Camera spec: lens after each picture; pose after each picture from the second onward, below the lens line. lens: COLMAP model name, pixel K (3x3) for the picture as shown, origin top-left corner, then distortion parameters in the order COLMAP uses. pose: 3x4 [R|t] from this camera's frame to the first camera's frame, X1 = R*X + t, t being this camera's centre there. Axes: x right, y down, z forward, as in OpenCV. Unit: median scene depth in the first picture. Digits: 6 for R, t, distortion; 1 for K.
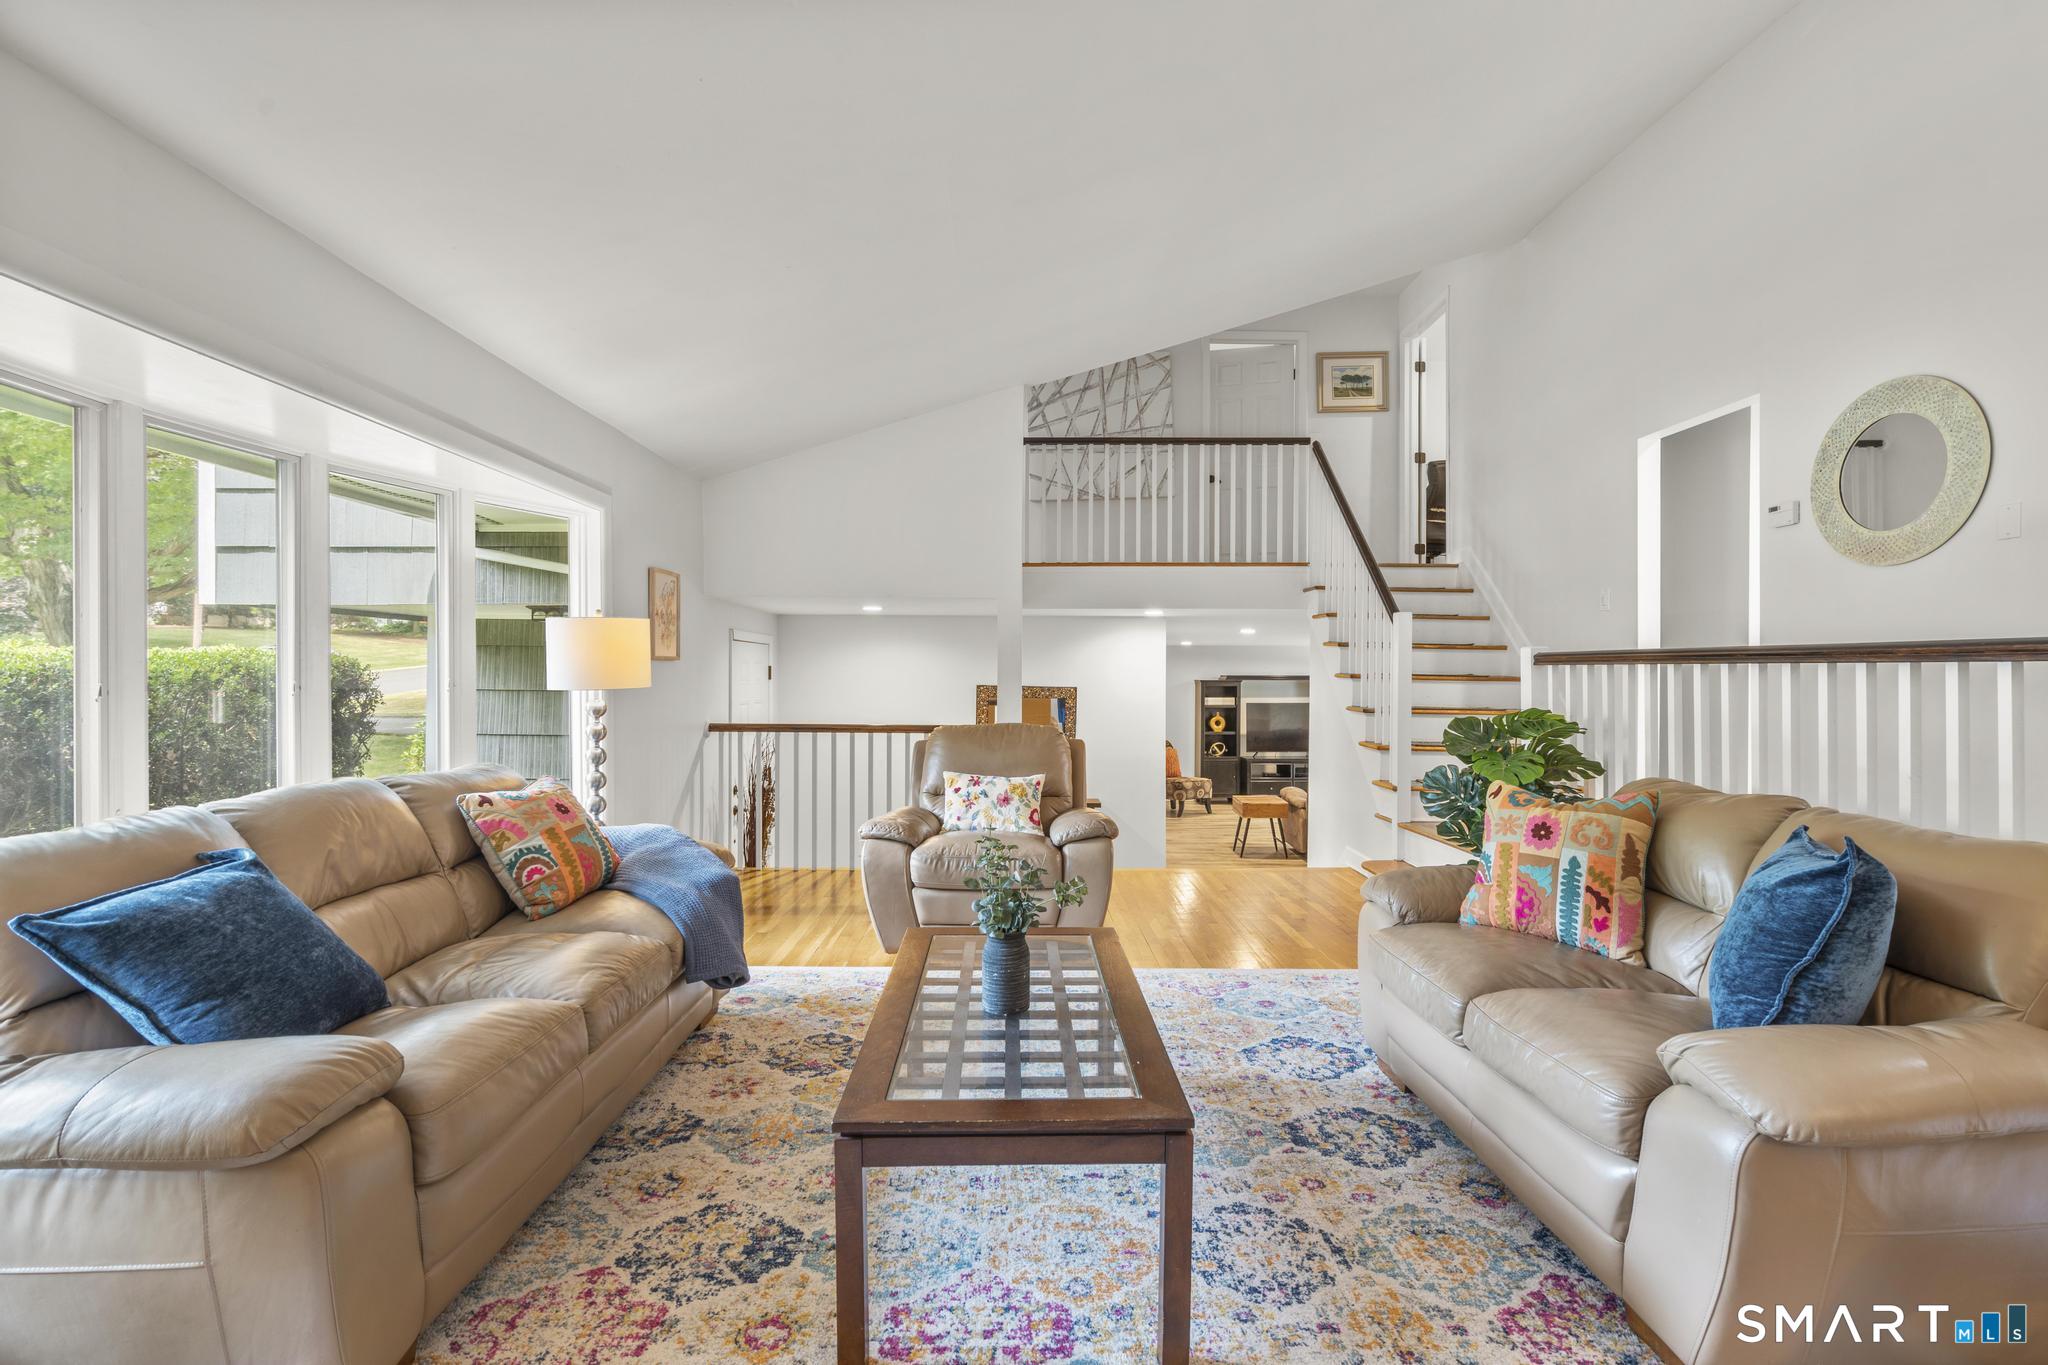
lens RADIAL K [[931.2, 0, 1019.2], [0, 931.2, 678.1], [0, 0, 1]] dist [-0.005296, 0.001635]
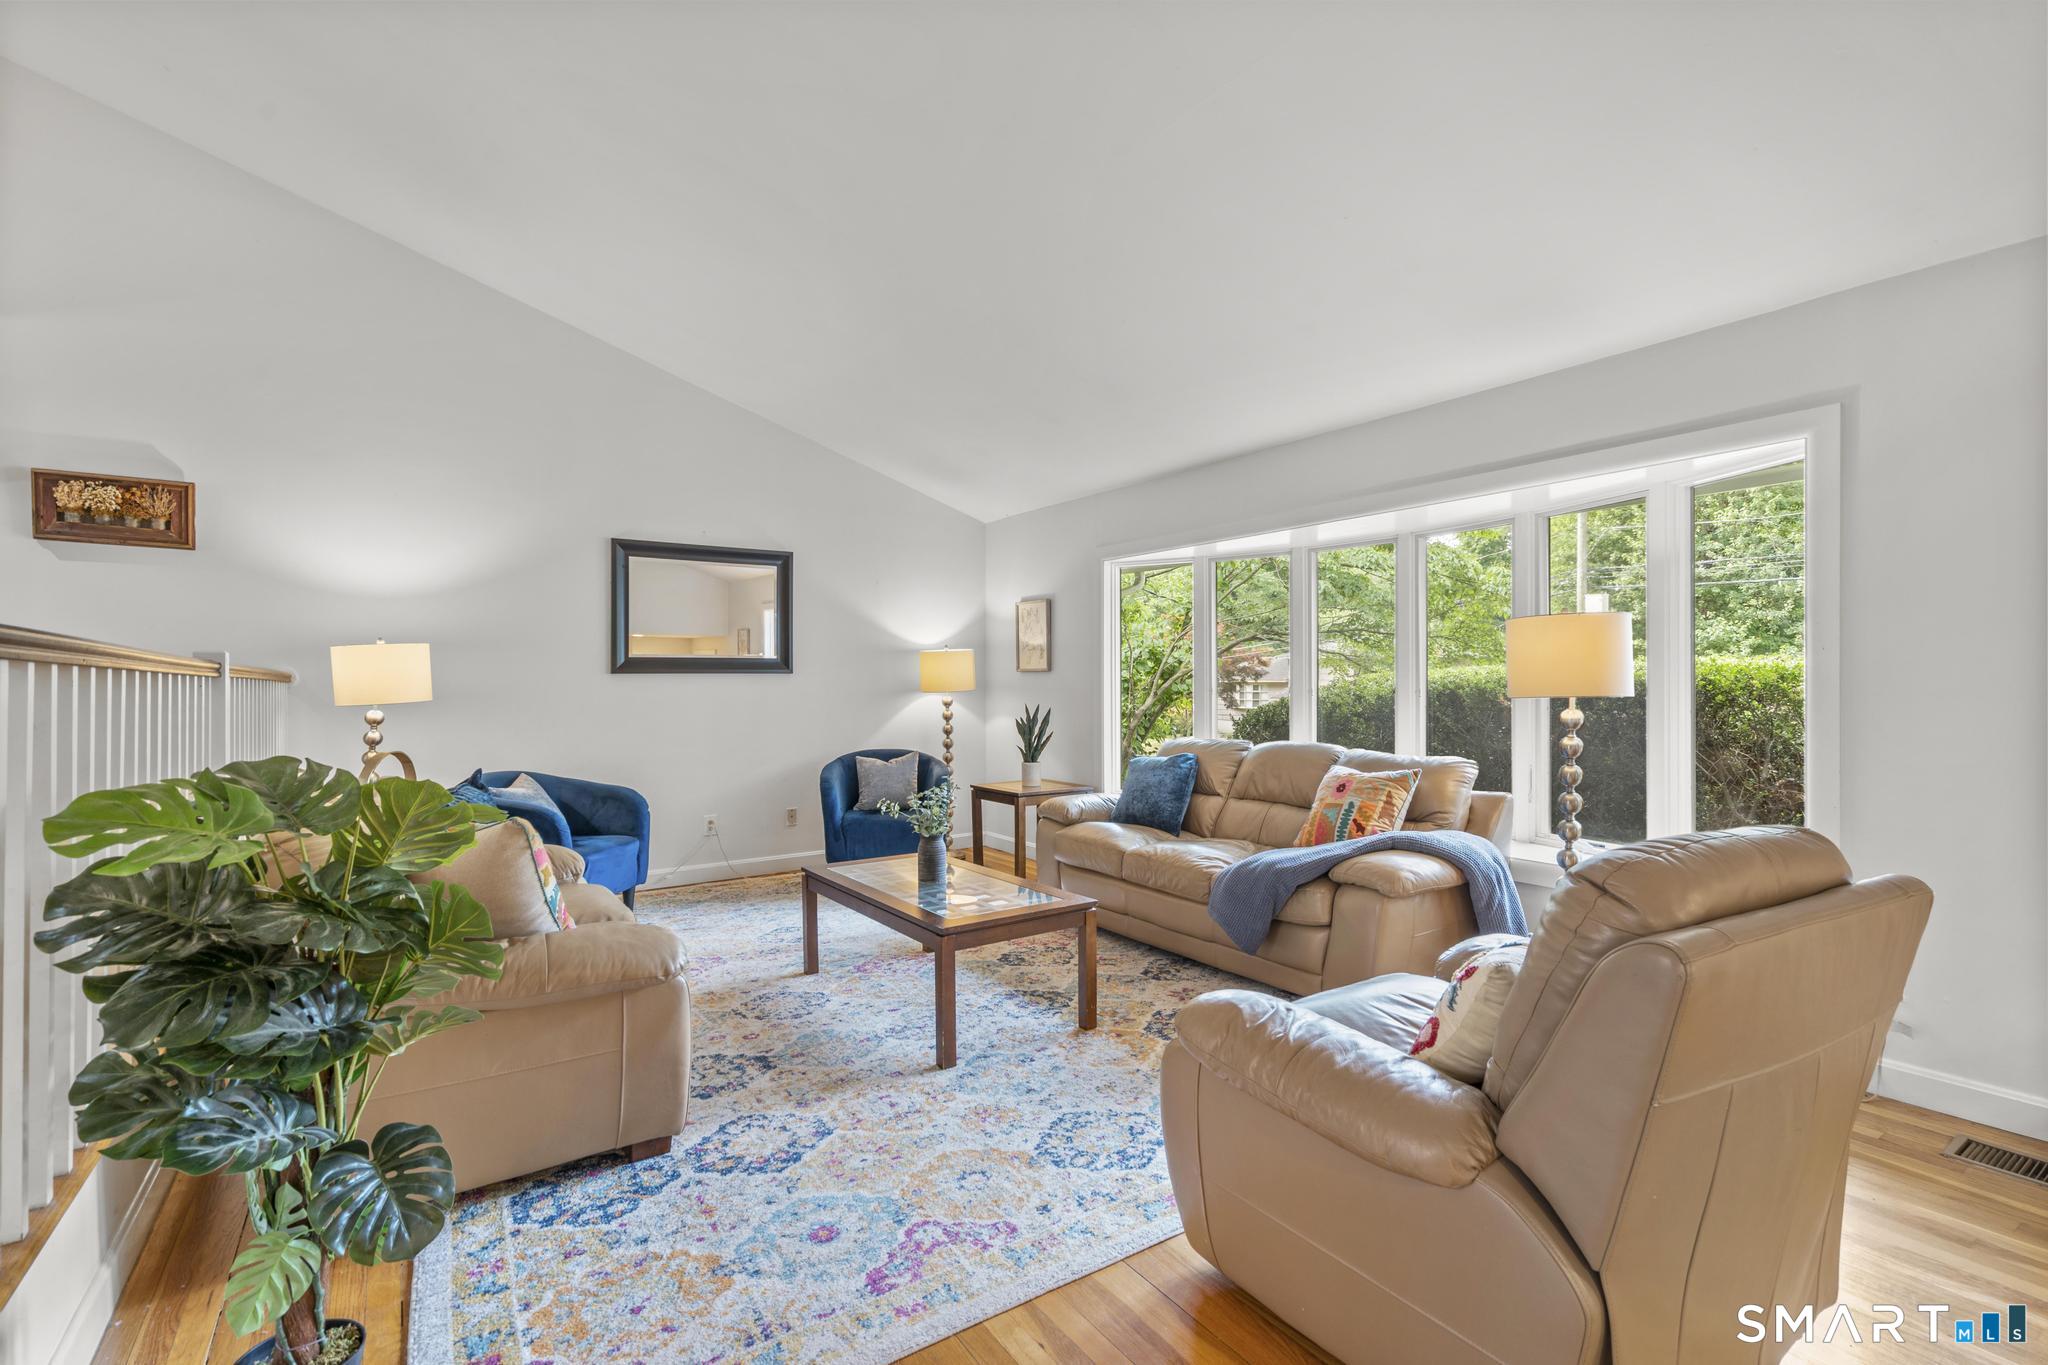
lens RADIAL K [[931.2, 0, 1043.8], [0, 931.2, 686.4], [0, 0, 1]] dist [-0.005296, 0.001635]
pose [[-0.825408, 0.005397, -0.564510, 0.417066], [0.002003, 0.999976, 0.006633, -0.006068], [0.564533, 0.004345, -0.825399, 1.353852]]
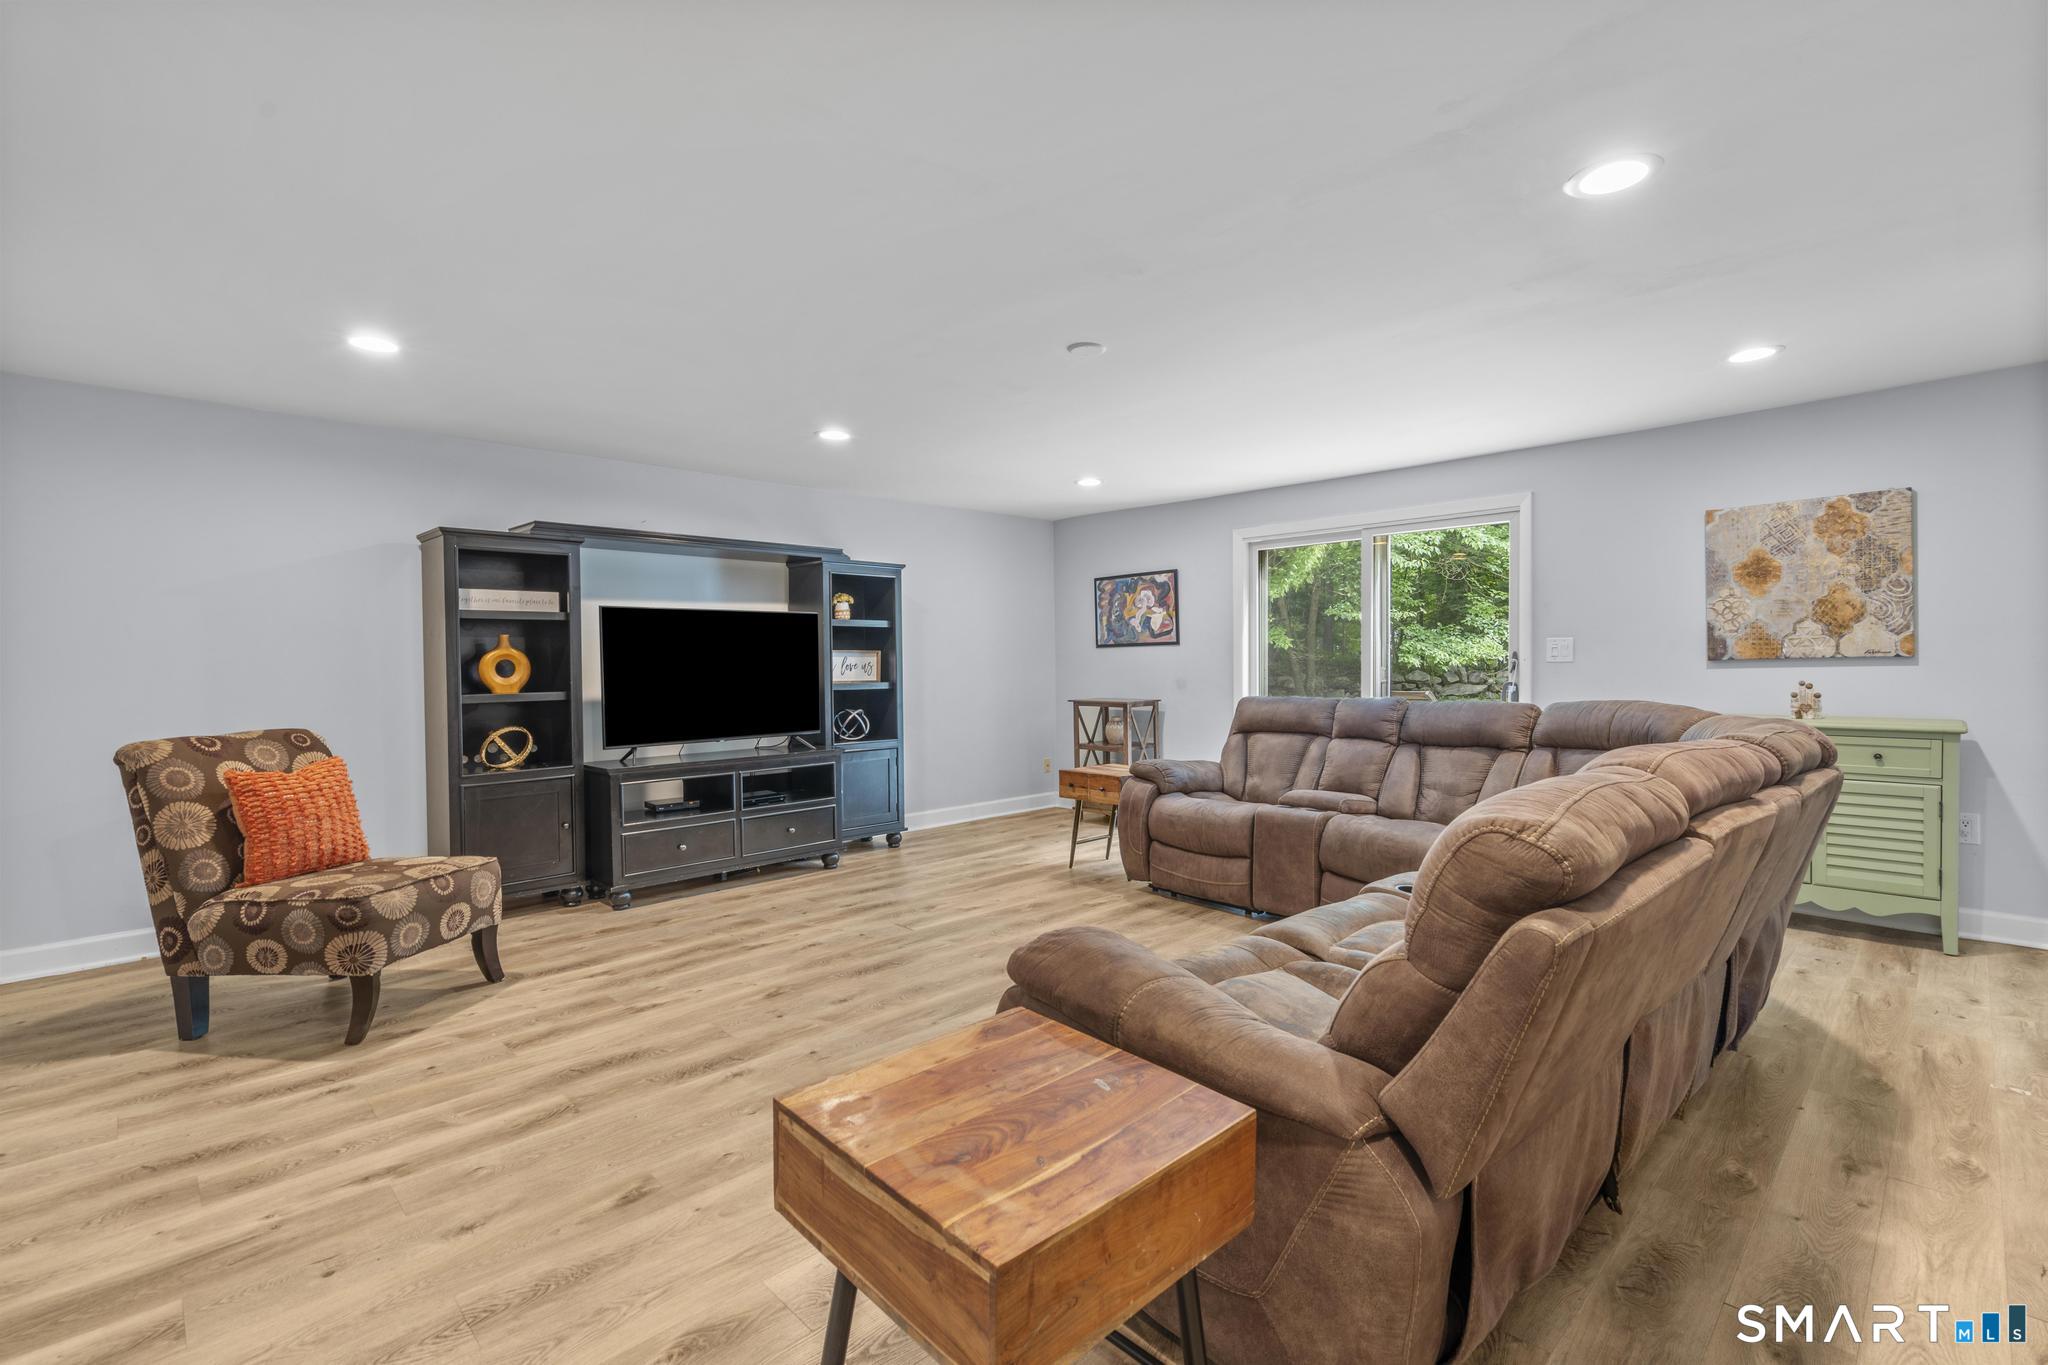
lens RADIAL K [[931.2, 0, 1039.3], [0, 931.2, 686.0], [0, 0, 1]] dist [-0.005296, 0.001635]
pose [[0.718223, -0.028358, 0.695235, 0.414056], [0.011544, 0.999517, 0.028844, 0.162607], [-0.695717, -0.012691, 0.718203, 2.174795]]
